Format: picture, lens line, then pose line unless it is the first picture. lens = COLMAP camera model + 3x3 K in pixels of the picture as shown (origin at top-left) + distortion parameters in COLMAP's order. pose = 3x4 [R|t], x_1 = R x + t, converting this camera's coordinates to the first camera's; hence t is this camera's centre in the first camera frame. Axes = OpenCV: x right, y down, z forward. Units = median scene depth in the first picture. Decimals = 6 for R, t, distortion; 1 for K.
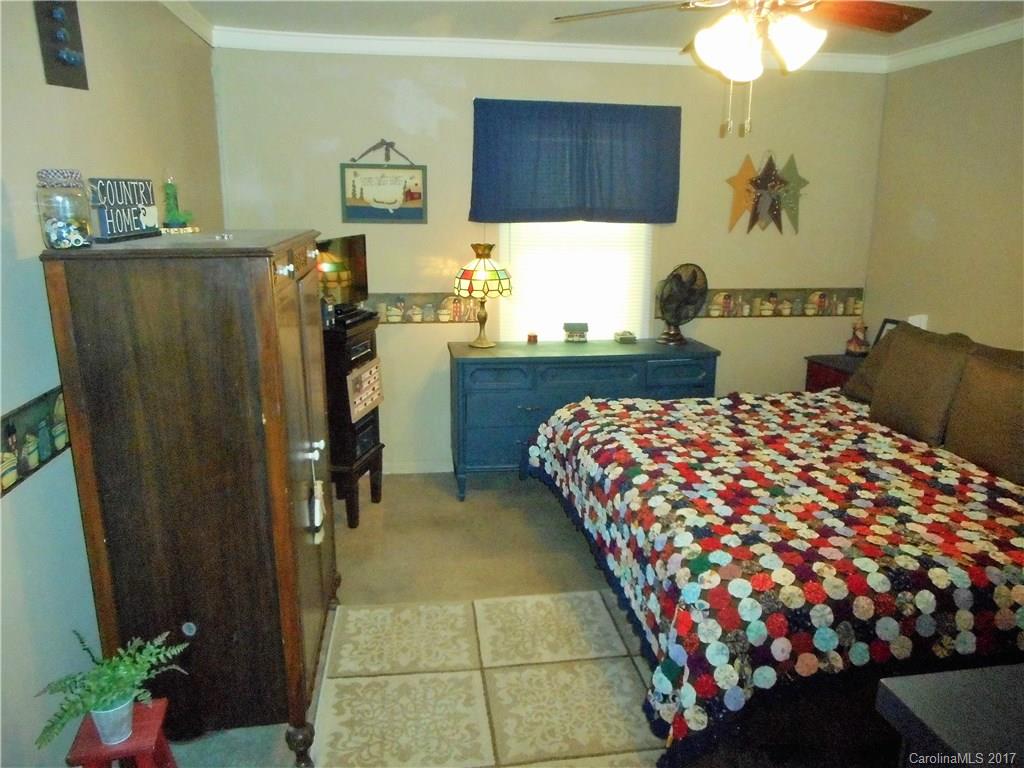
lens RADIAL K [[774.6, 0, 513.9], [0, 774.6, 385.6], [0, 0, 1]] dist [0.005584, 0.010105]
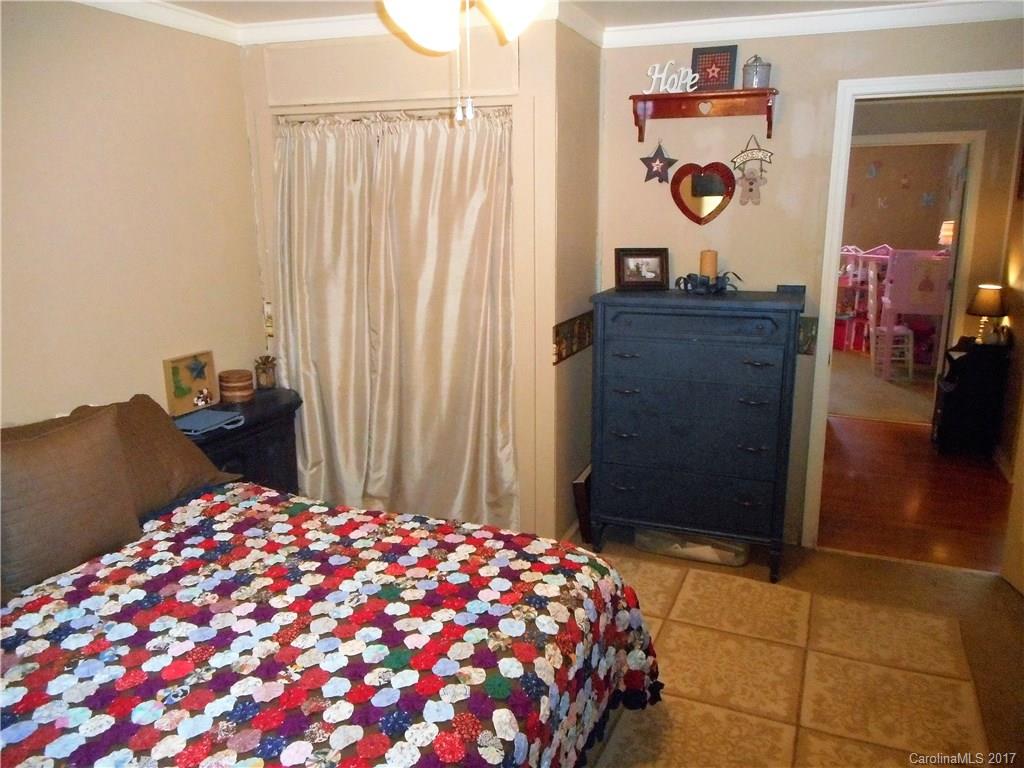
lens RADIAL K [[774.6, 0, 513.2], [0, 774.6, 379.7], [0, 0, 1]] dist [0.005584, 0.010105]
pose [[-0.855056, -0.116452, 0.505289, -0.118776], [0.116329, 0.906538, 0.405780, -0.328811], [-0.505318, 0.405744, -0.761594, 1.357524]]
